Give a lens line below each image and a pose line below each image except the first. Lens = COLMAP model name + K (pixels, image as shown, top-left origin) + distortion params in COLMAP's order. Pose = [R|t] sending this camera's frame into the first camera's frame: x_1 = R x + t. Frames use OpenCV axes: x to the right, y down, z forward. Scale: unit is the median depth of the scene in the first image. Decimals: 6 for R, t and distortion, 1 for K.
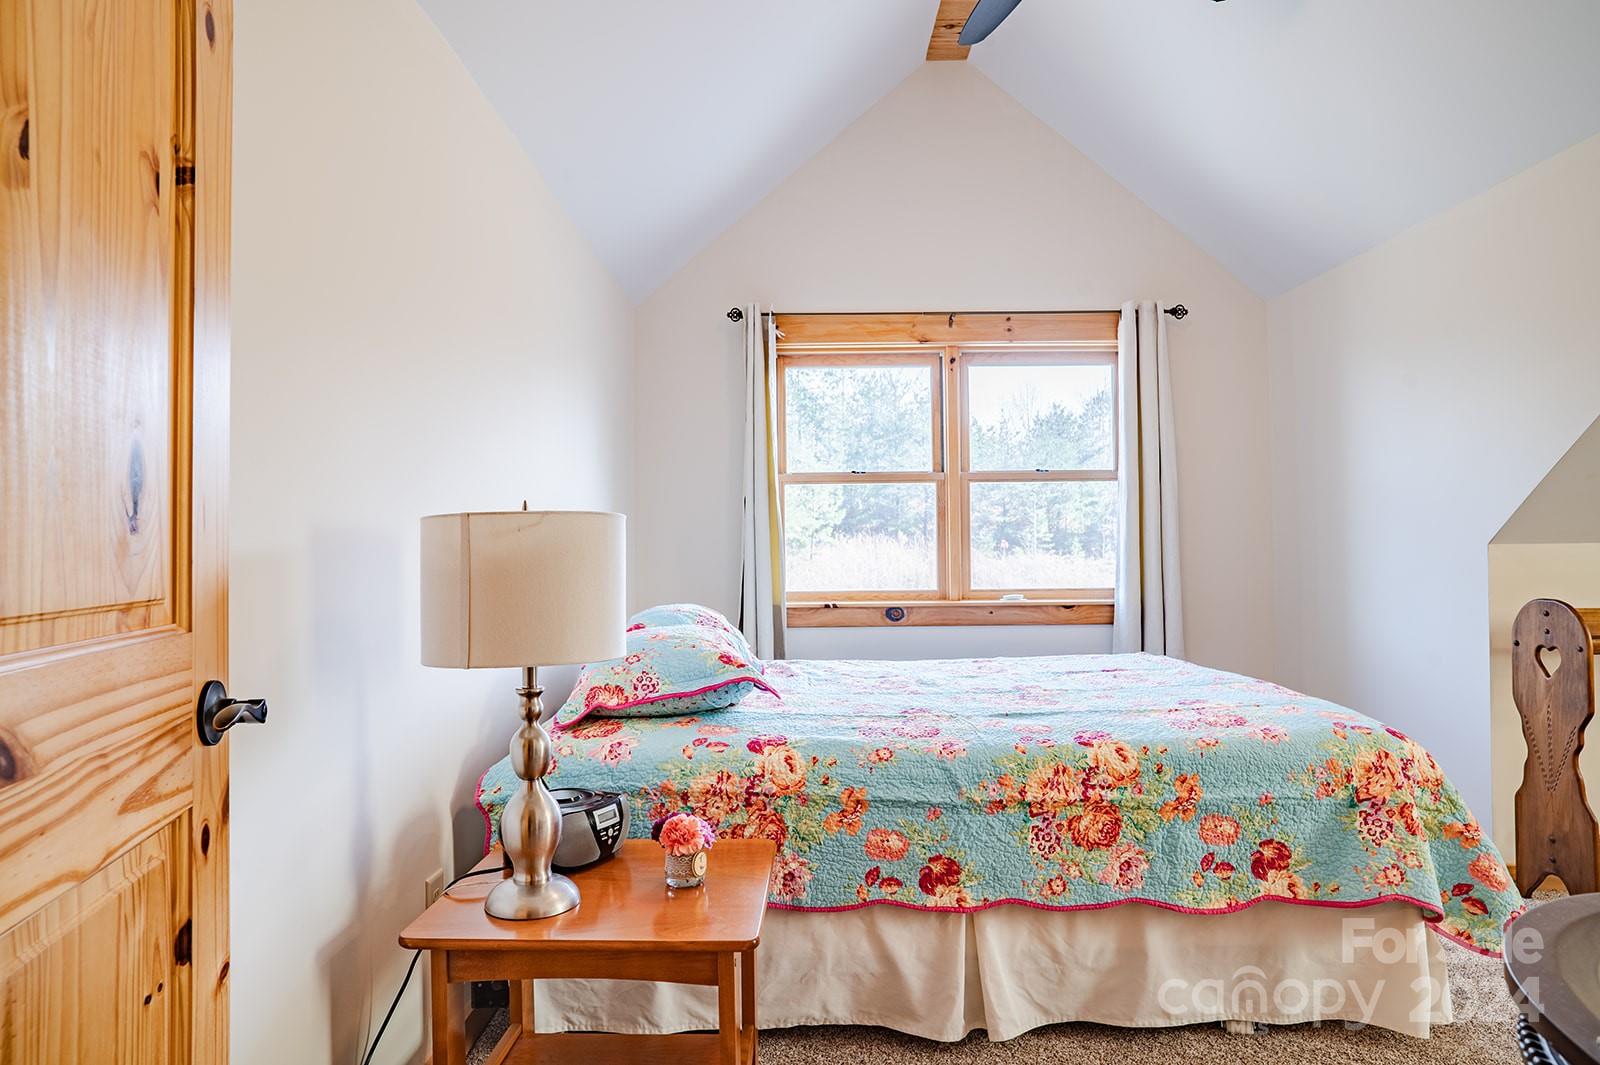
lens RADIAL K [[952.4, 0, 800.0], [0, 952.4, 532.5], [0, 0, 1]] dist [-0.072999, 0.057662]
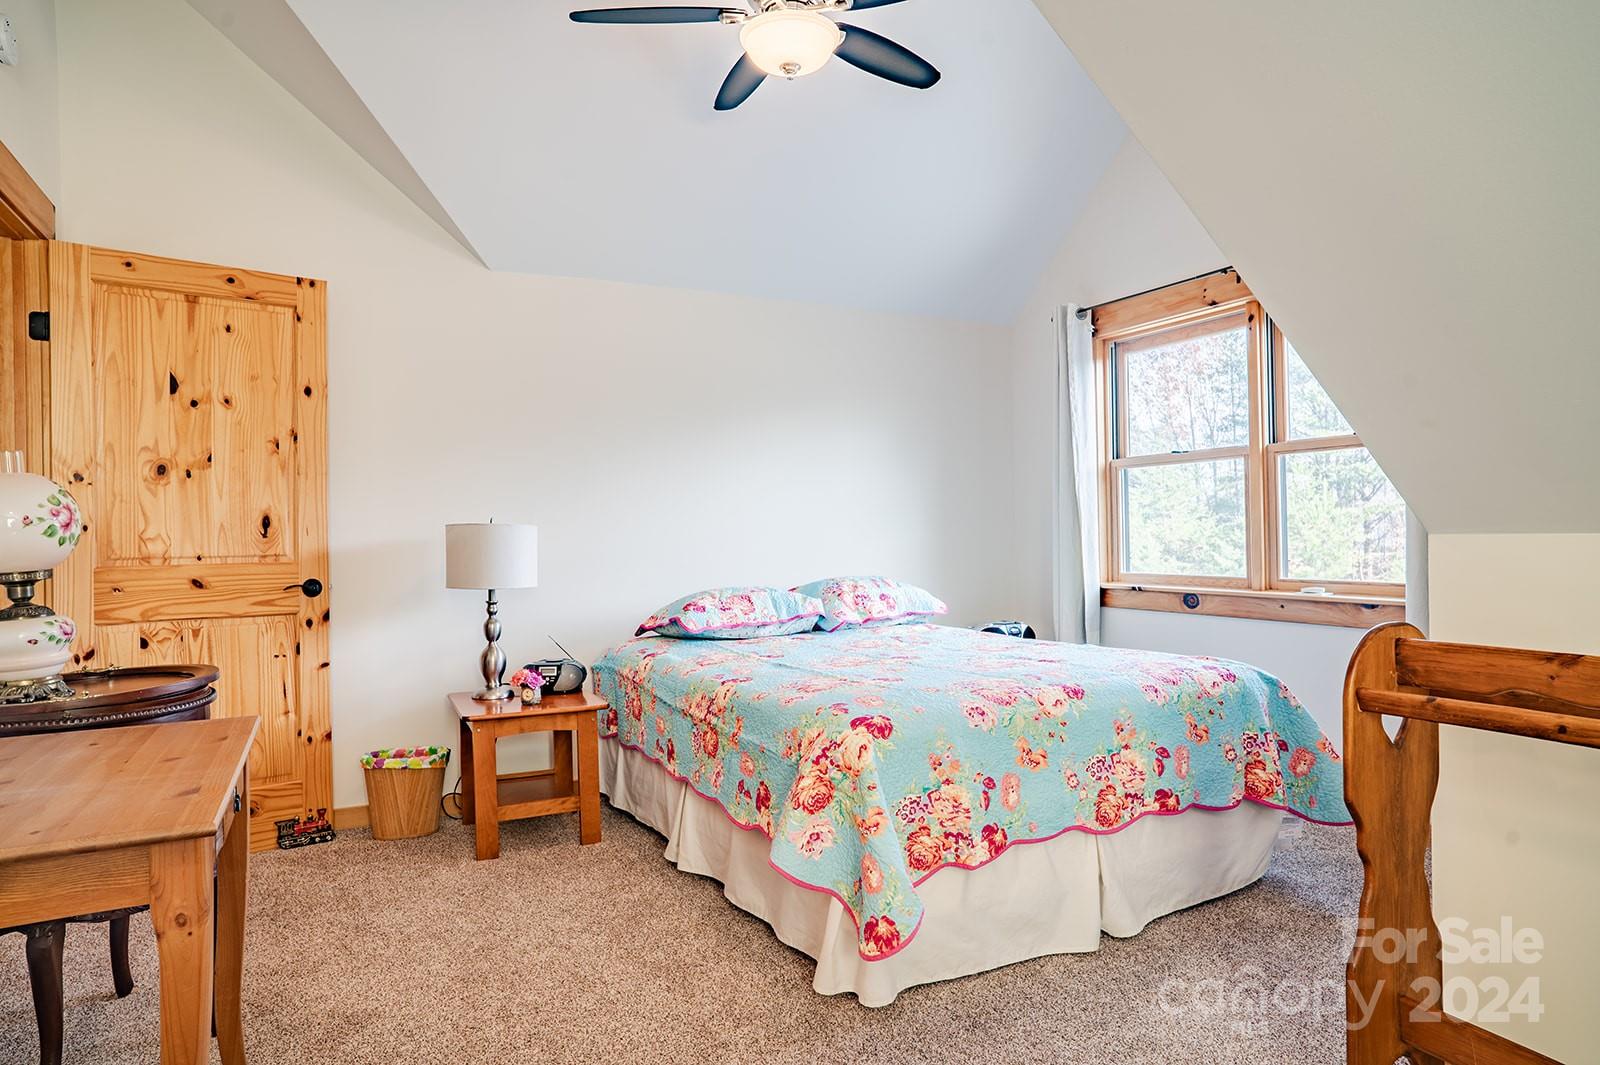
lens RADIAL K [[952.4, 0, 800.0], [0, 952.4, 532.5], [0, 0, 1]] dist [-0.072999, 0.057662]
pose [[0.465312, 0.003714, -0.885139, 0.750369], [0.023149, 0.999598, 0.016364, -0.006663], [0.884844, -0.028104, 0.465039, 0.222179]]
